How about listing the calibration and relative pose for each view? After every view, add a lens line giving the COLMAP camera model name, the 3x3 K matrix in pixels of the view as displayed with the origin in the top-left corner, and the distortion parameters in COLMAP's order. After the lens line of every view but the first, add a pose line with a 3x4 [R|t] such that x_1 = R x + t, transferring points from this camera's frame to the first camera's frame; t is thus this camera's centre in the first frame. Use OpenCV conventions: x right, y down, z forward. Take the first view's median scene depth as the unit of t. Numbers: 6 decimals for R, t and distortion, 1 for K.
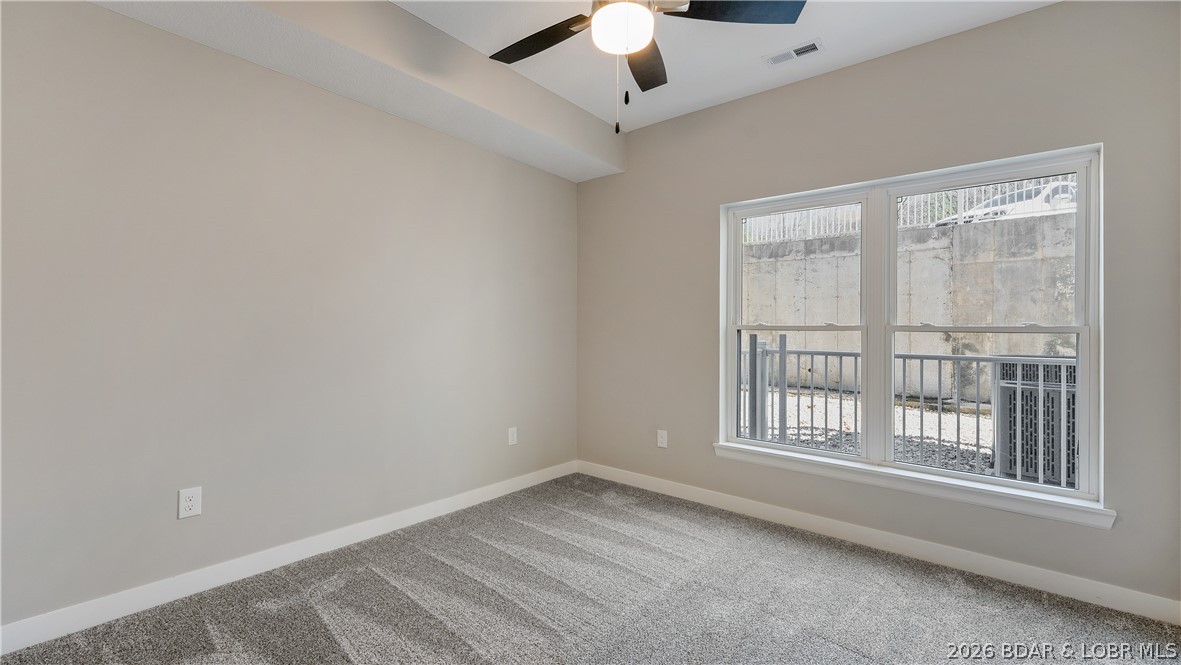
lens RADIAL K [[487.3, 0, 587.5], [0, 487.3, 332.5], [0, 0, 1]] dist [0.007167, -0.001209]
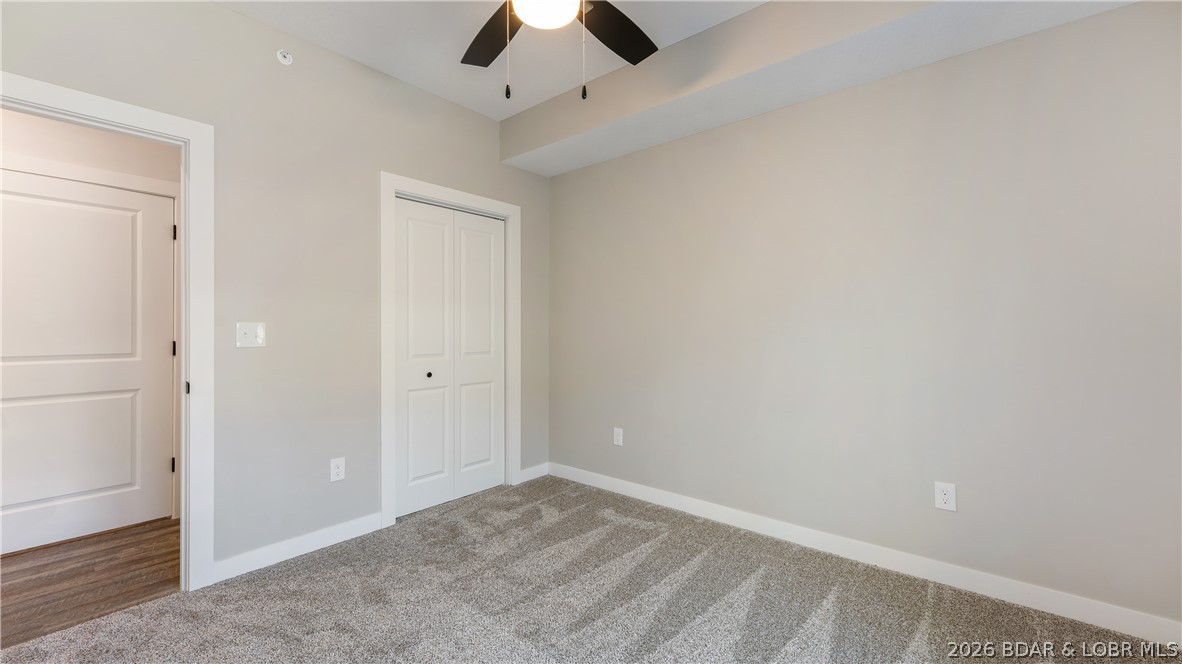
lens RADIAL K [[487.8, 0, 587.0], [0, 487.8, 330.5], [0, 0, 1]] dist [0.007167, -0.001209]
pose [[-0.010812, -0.007053, -0.999917, 0.671141], [-0.000009, 0.999975, -0.007053, 0.001237], [0.999942, -0.000068, -0.010812, 0.735561]]
